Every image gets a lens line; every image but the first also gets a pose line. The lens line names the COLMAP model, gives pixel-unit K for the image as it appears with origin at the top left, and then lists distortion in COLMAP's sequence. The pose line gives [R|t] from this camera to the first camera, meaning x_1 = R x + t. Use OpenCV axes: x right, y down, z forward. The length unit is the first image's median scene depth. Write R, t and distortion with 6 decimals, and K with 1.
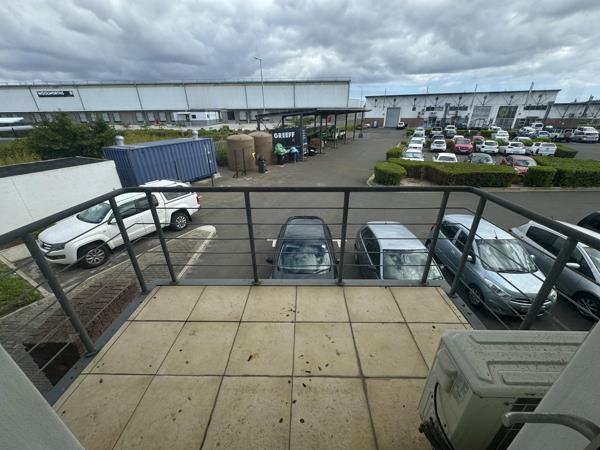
lens RADIAL K [[238.1, 0, 264.2], [0, 238.1, 228.5], [0, 0, 1]] dist [-0.001907, -0.000053]
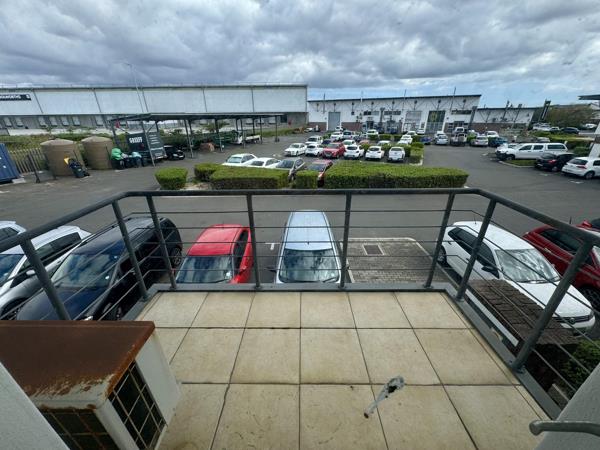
lens RADIAL K [[239.9, 0, 299.9], [0, 239.9, 224.1], [0, 0, 1]] dist [-0.001276, 0.000044]
pose [[0.999951, -0.002393, 0.009565, 0.316695], [0.002666, 0.999587, -0.028606, -0.004092], [-0.009493, 0.028630, 0.999545, 0.000244]]
